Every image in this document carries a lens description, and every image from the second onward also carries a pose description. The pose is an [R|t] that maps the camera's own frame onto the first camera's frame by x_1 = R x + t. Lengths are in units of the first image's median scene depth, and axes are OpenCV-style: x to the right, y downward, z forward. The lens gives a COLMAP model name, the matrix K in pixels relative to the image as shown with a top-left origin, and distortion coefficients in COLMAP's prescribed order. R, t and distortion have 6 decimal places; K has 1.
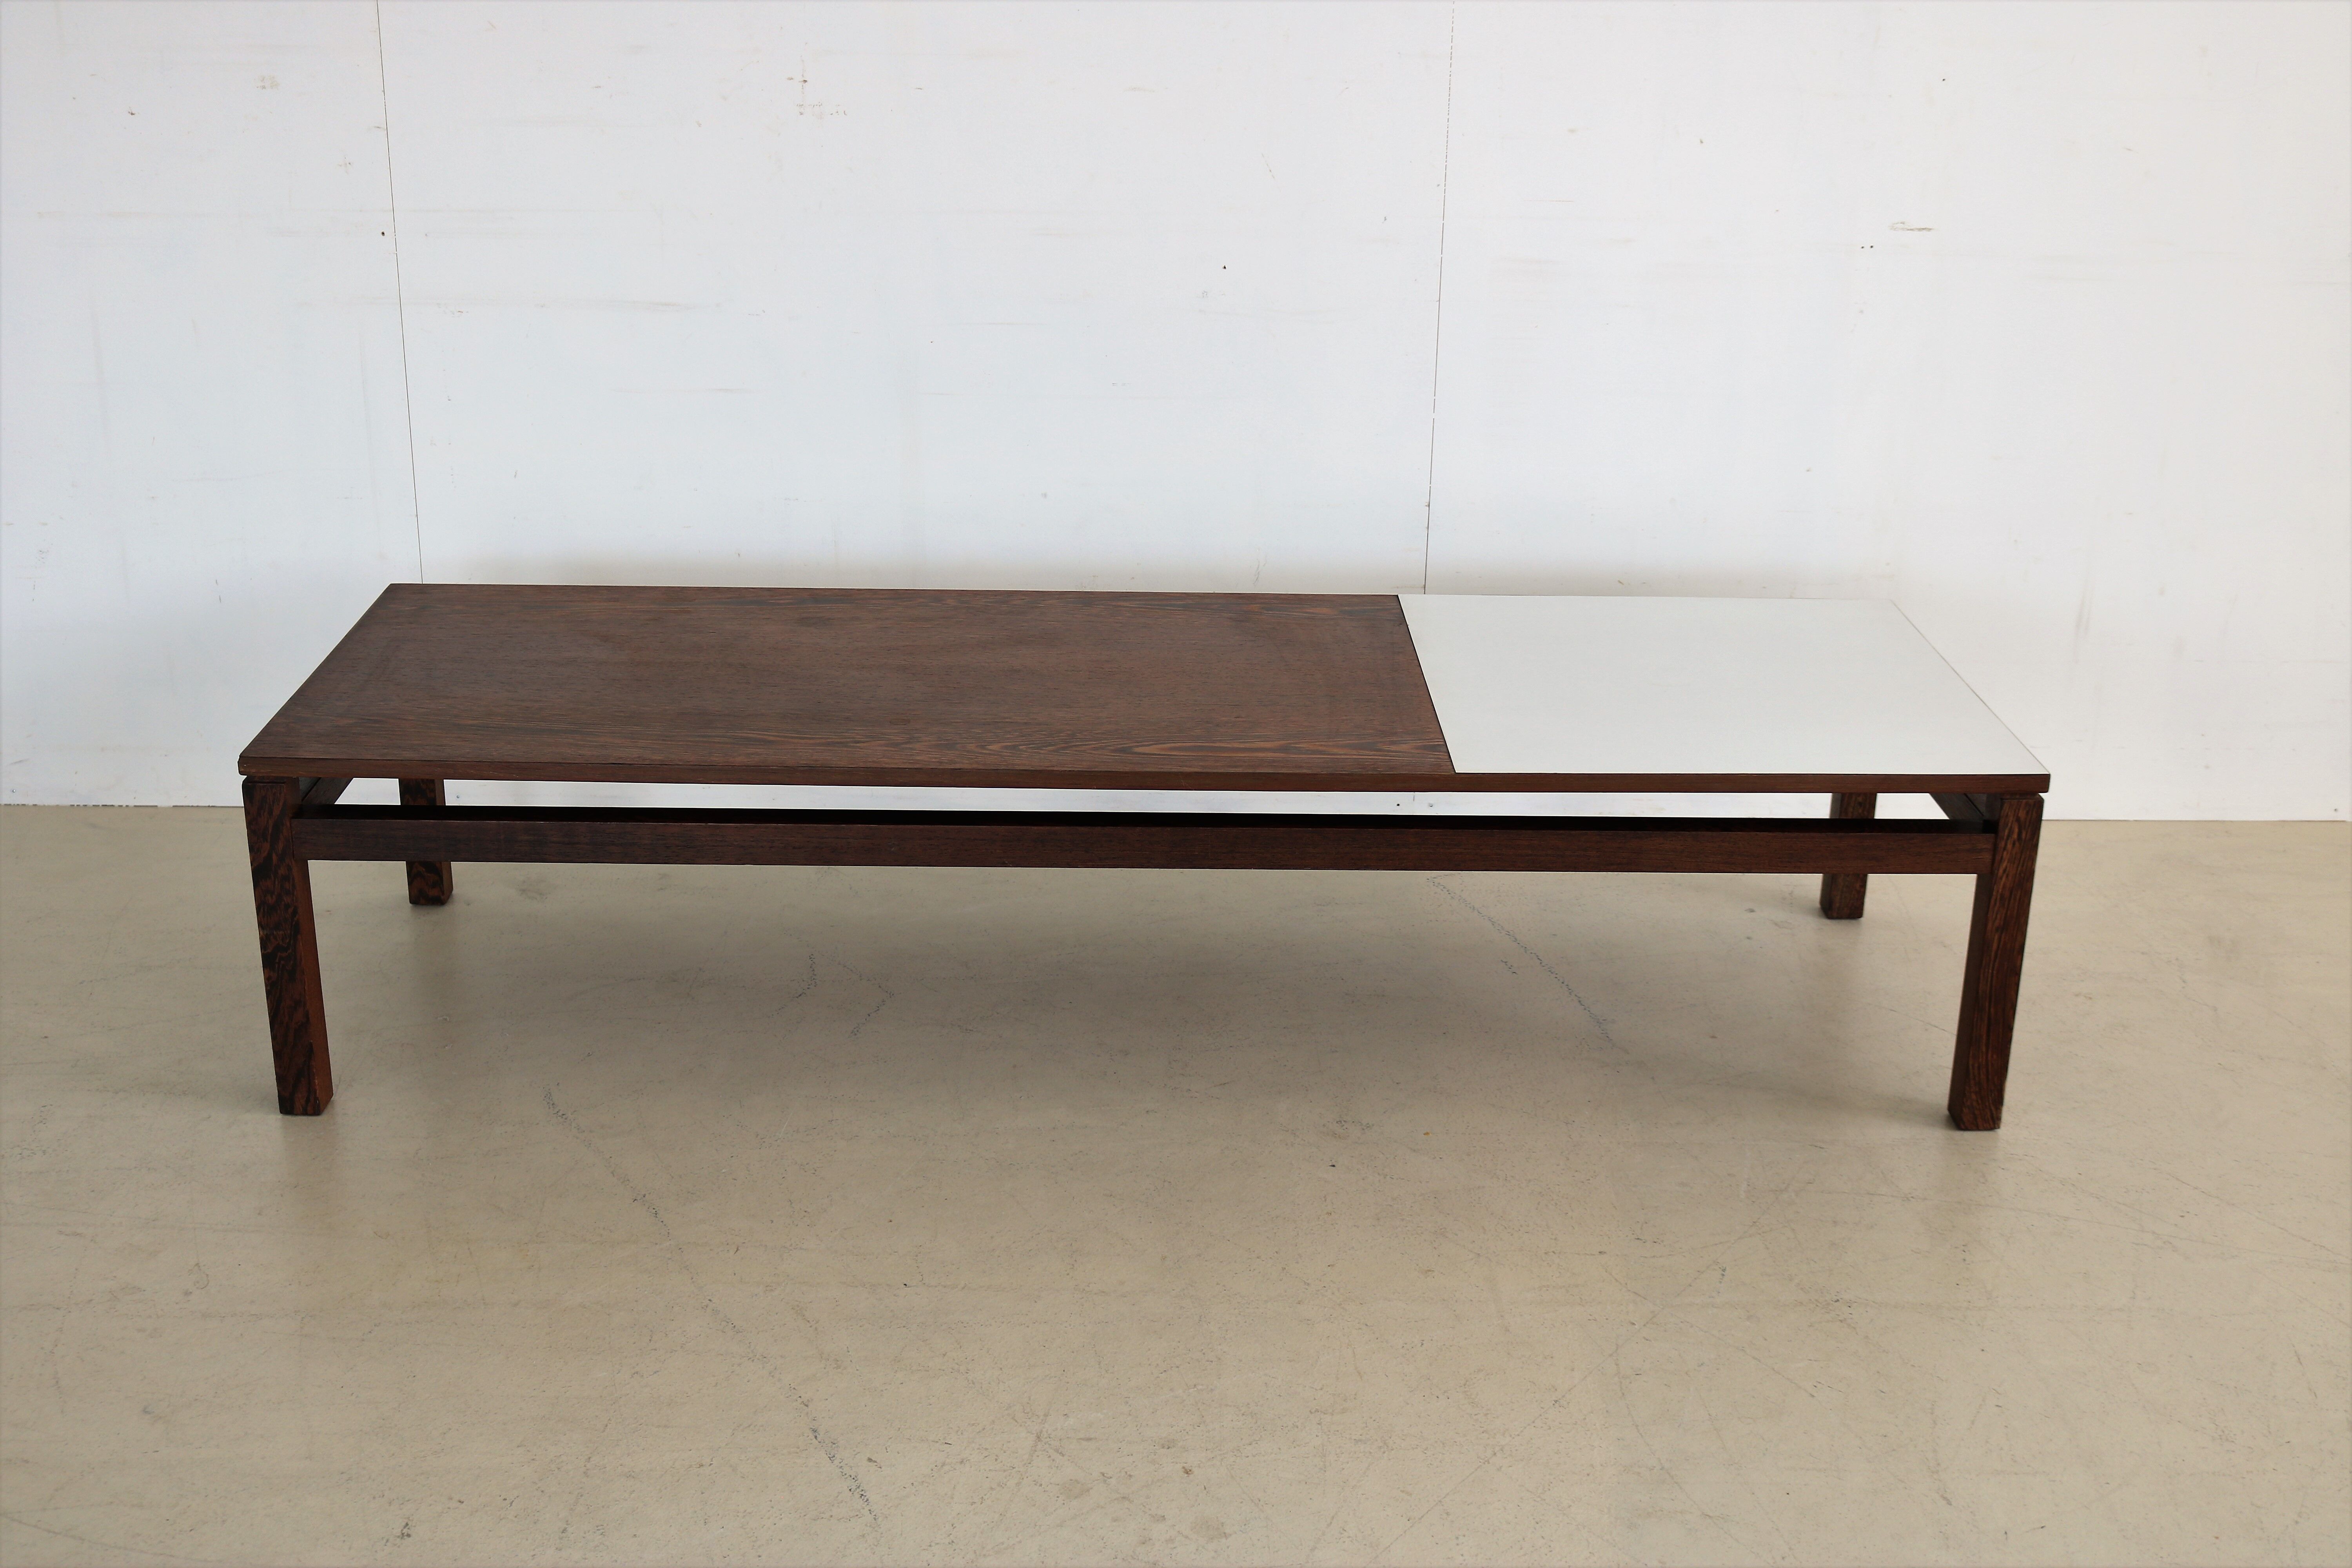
lens RADIAL K [[2643.3, 0, 1172.0], [0, 2643.3, 787.5], [0, 0, 1]] dist [-0.070673, 0.000000]
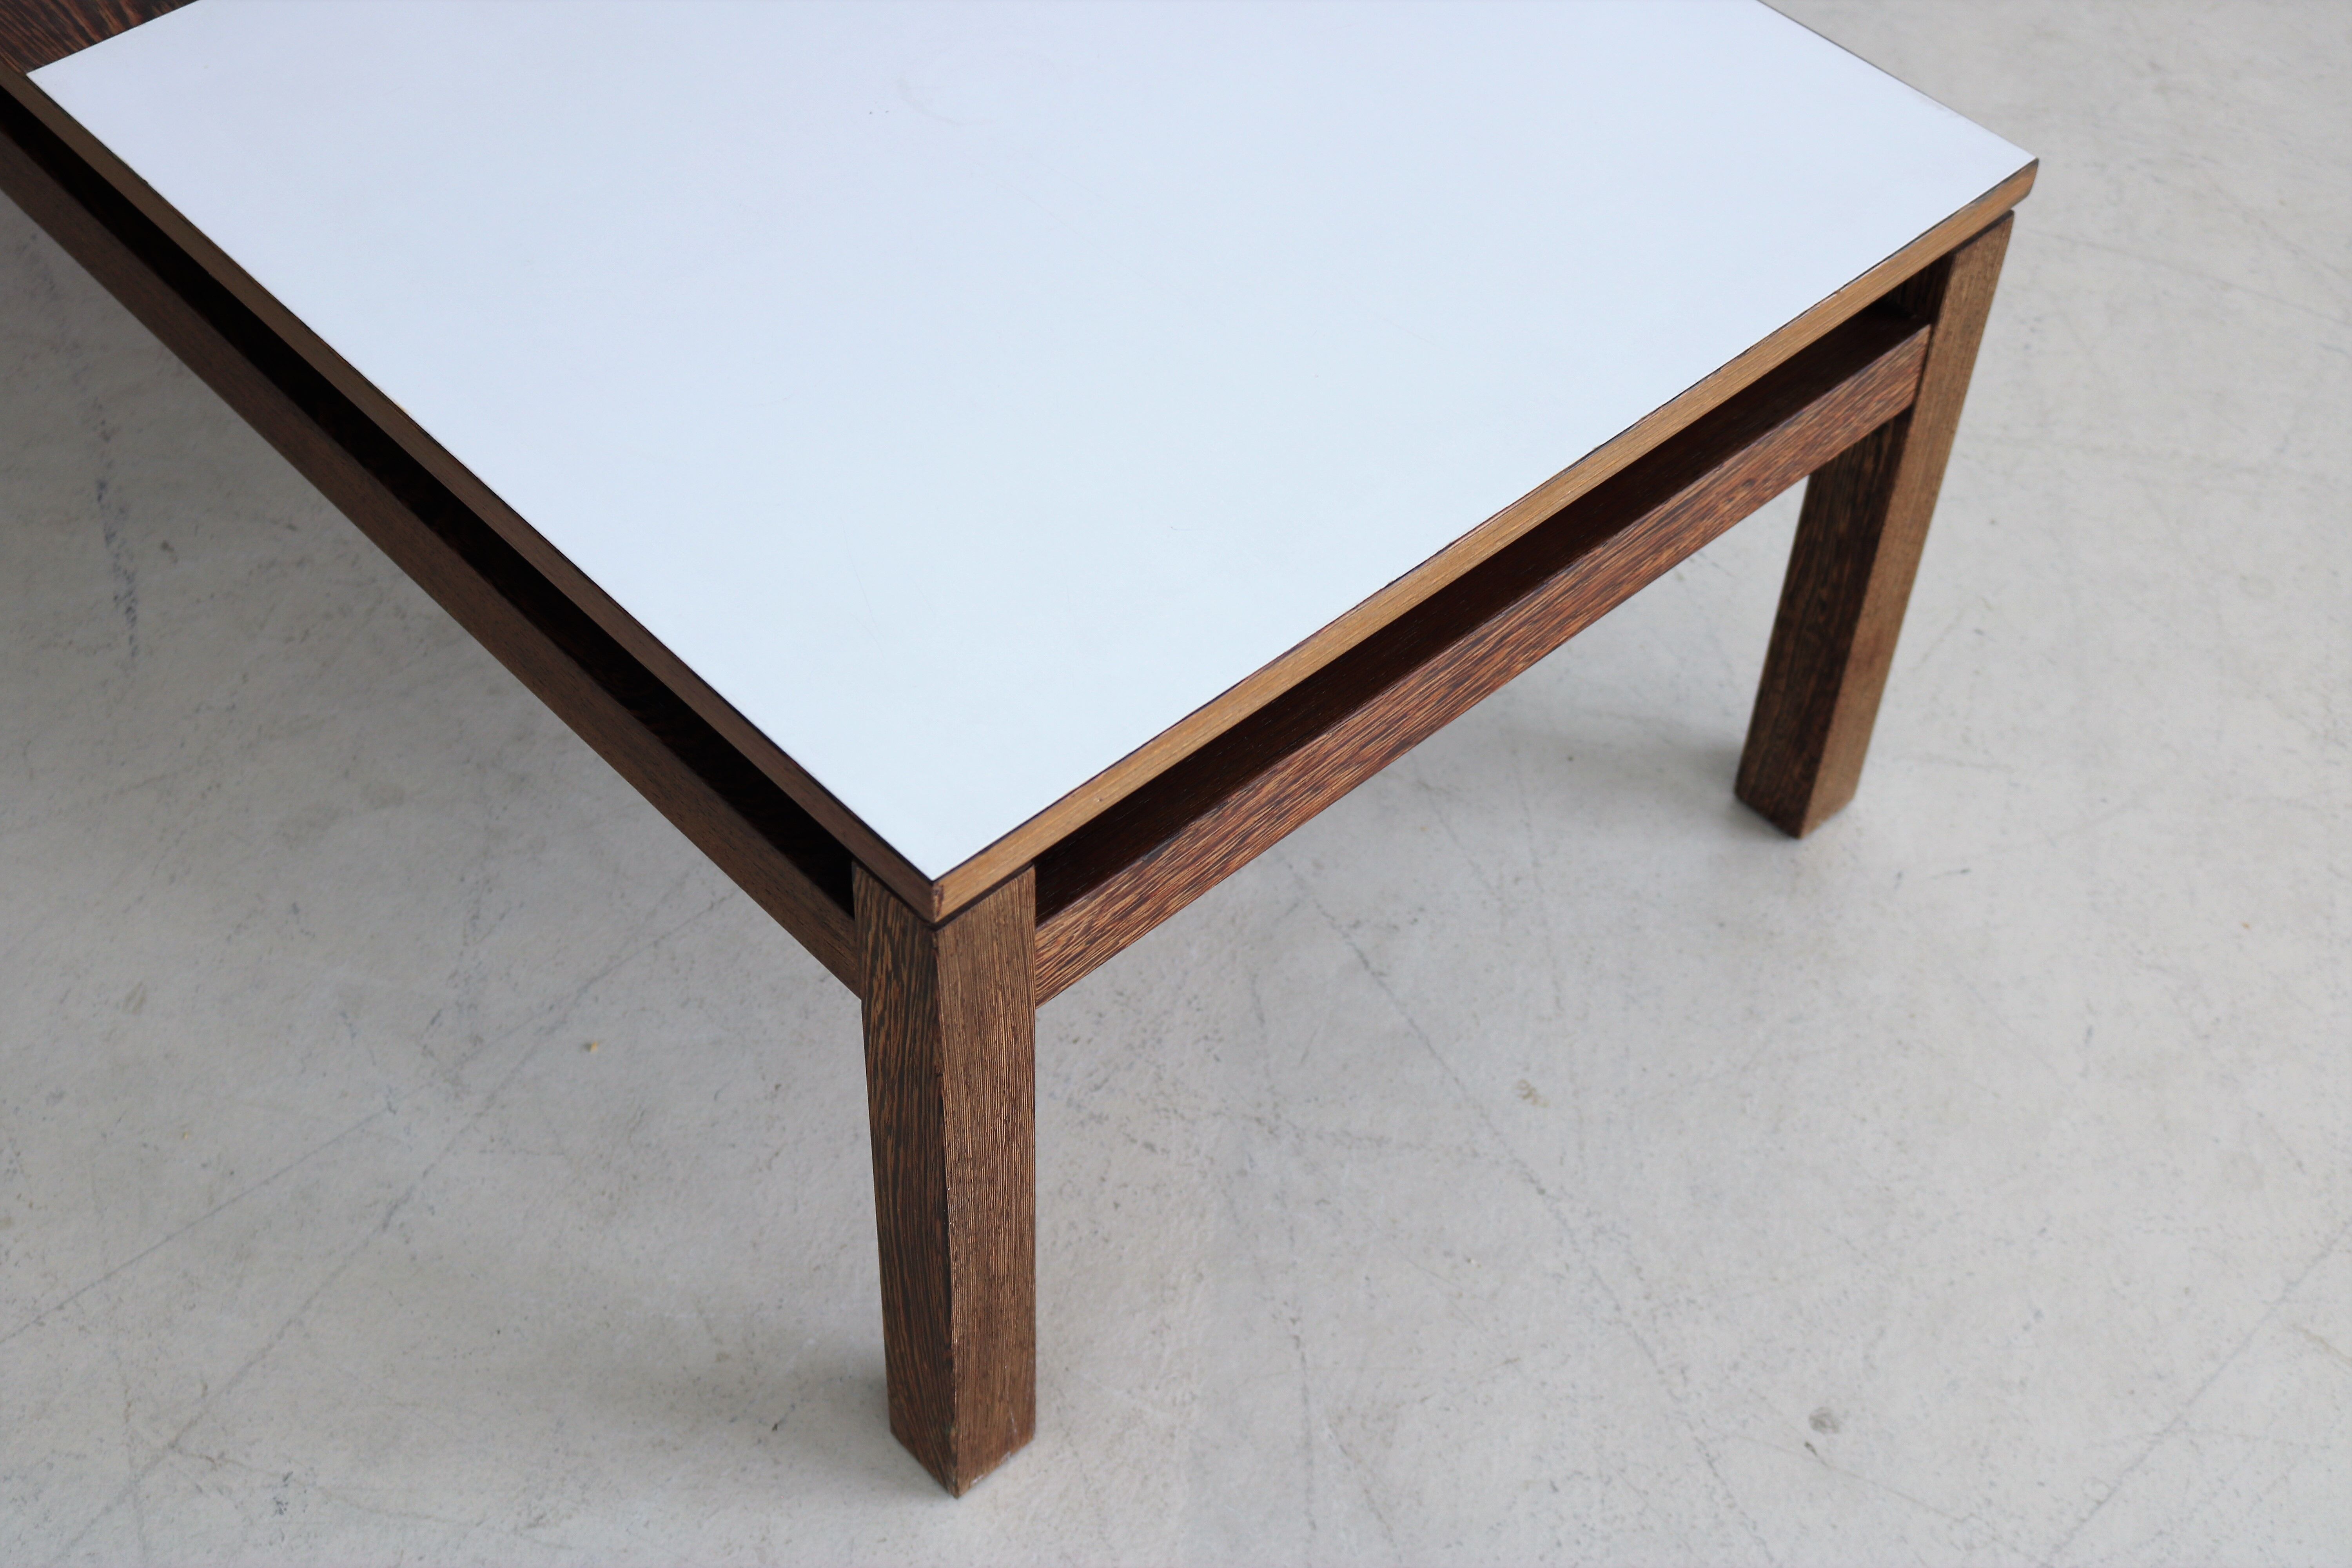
lens RADIAL K [[3110.7, 0, 1160.6], [0, 3110.7, 773.9], [0, 0, 1]] dist [-0.064994, 0.000000]
pose [[0.989945, 0.109558, -0.089480, 0.174797], [-0.057355, 0.889110, 0.454085, -0.047316], [0.129306, -0.444387, 0.886454, 0.283246]]
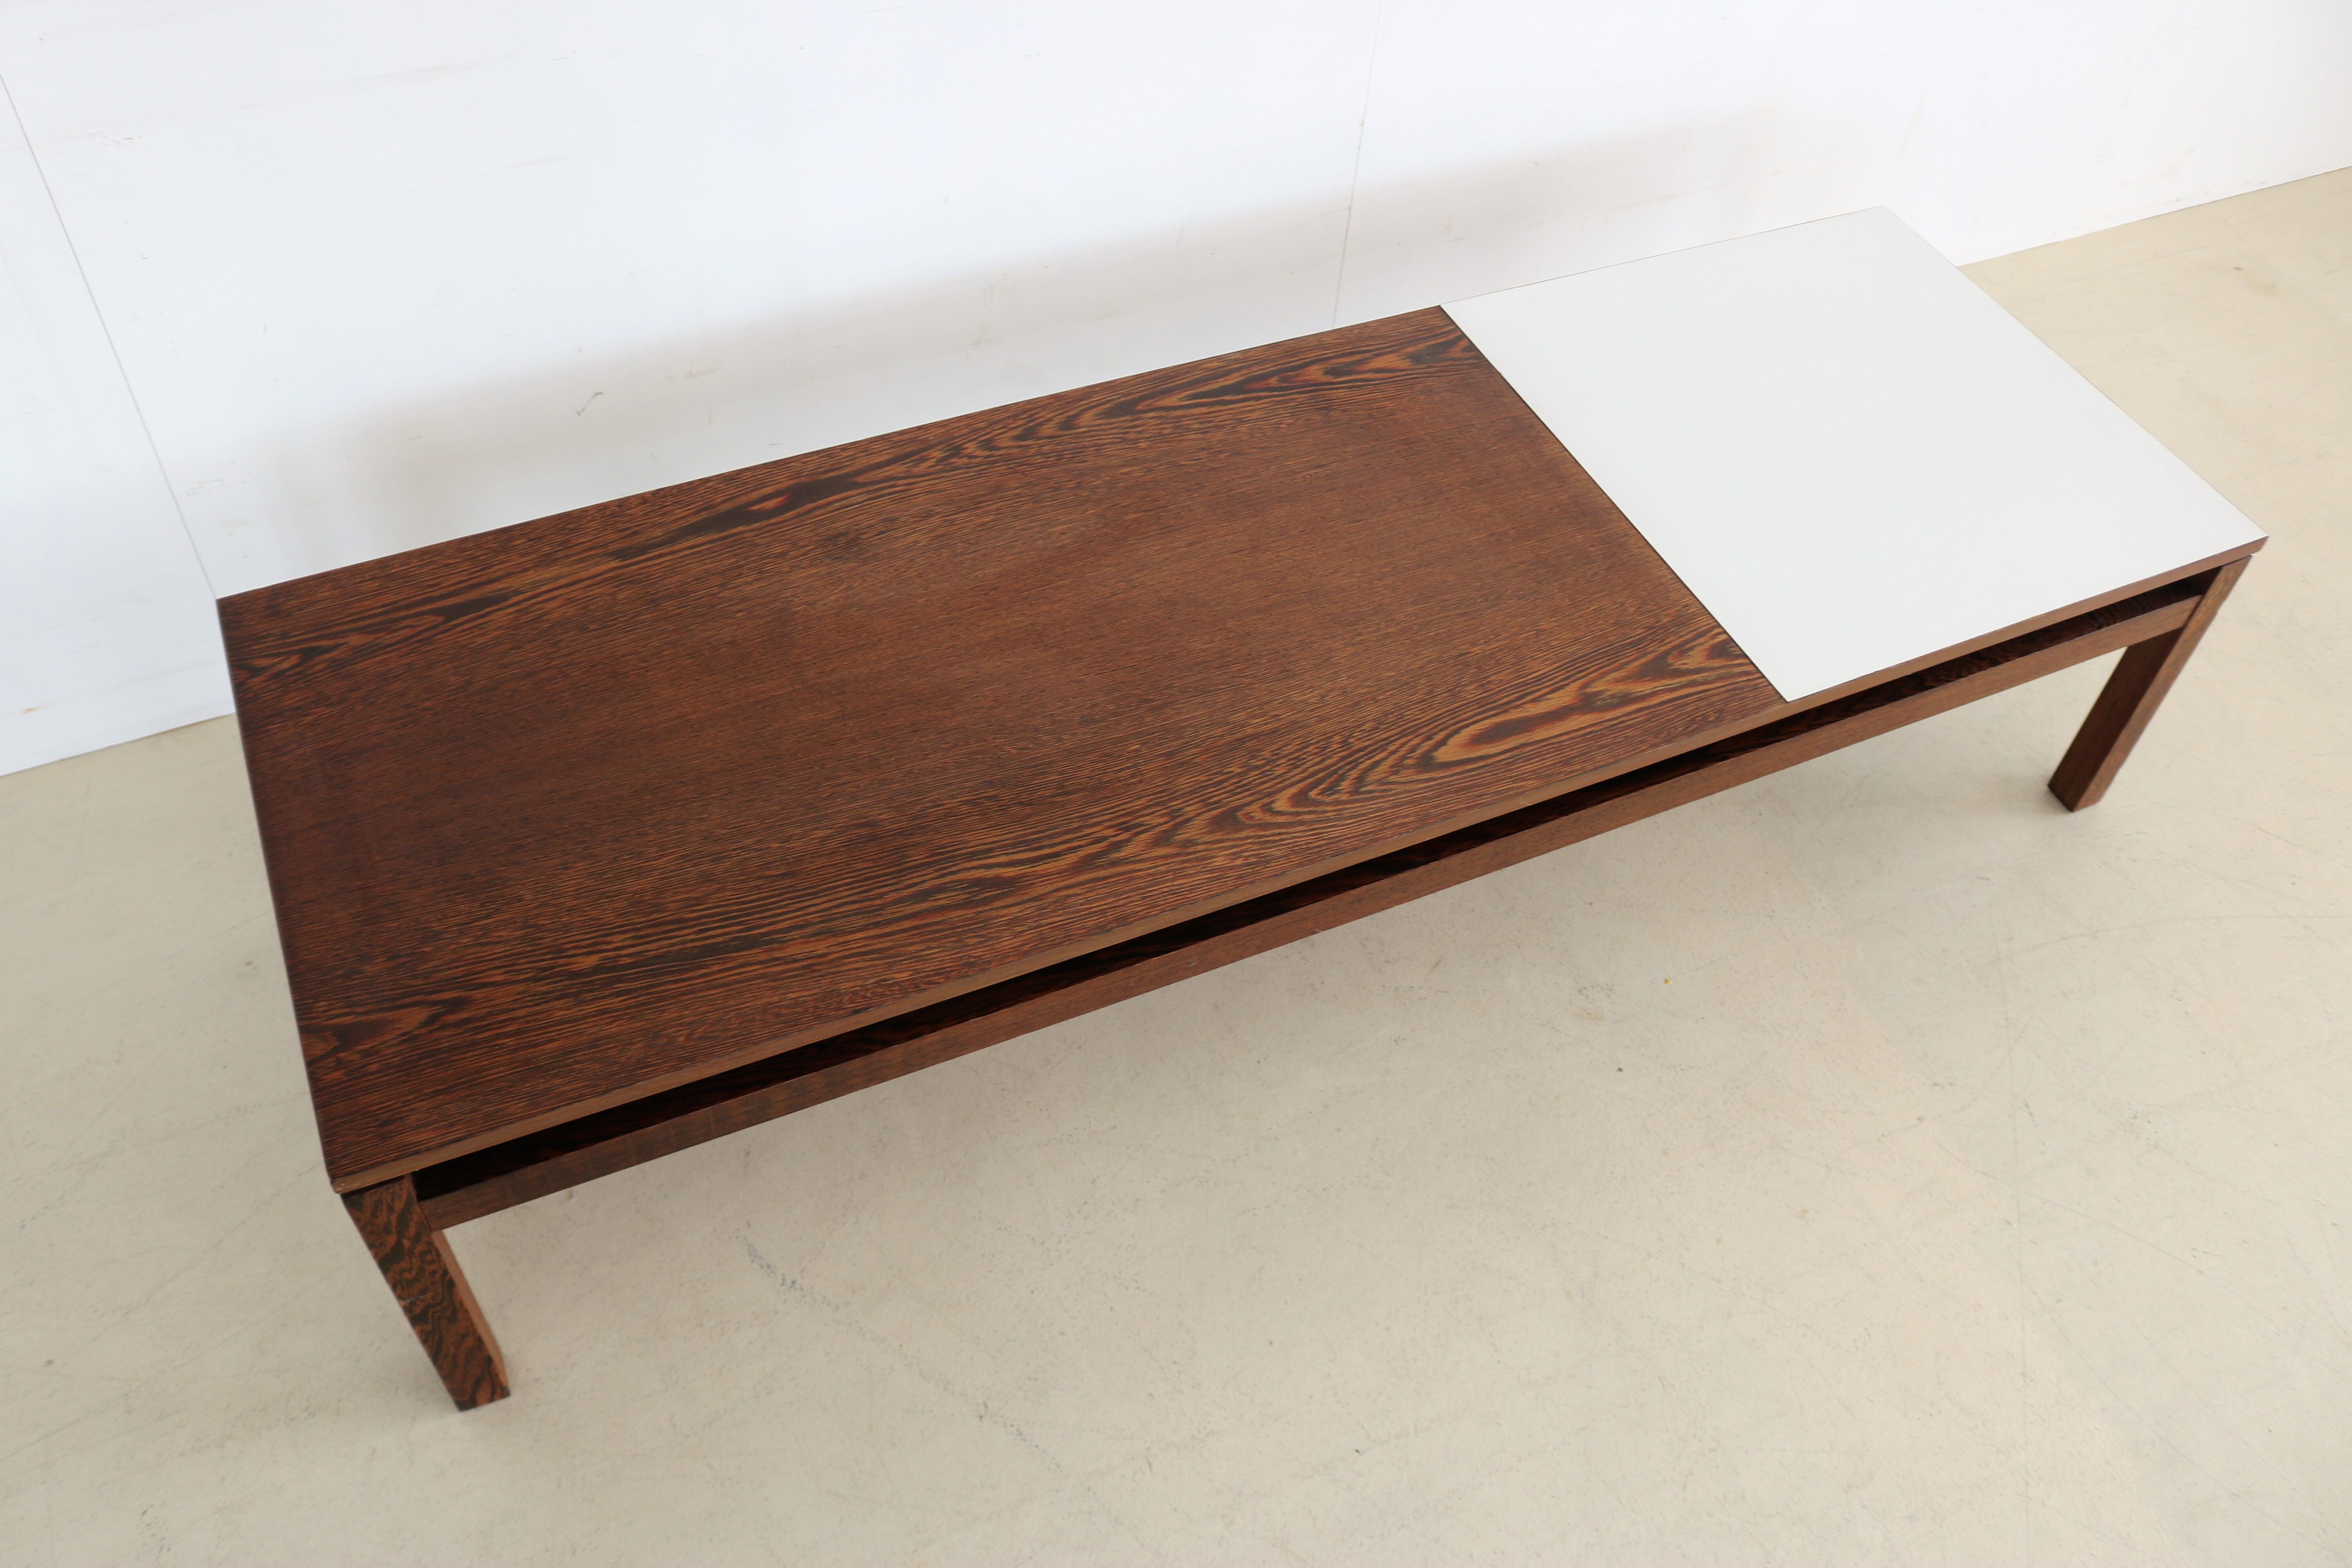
lens RADIAL K [[1978.4, 0, 1137.4], [0, 1978.4, 750.7], [0, 0, 1]] dist [-0.130048, 0.006165]
pose [[0.445350, -0.661873, 0.602981, -0.567154], [0.276946, 0.742259, 0.610207, -0.351669], [-0.851448, -0.104763, 0.513869, 0.610548]]
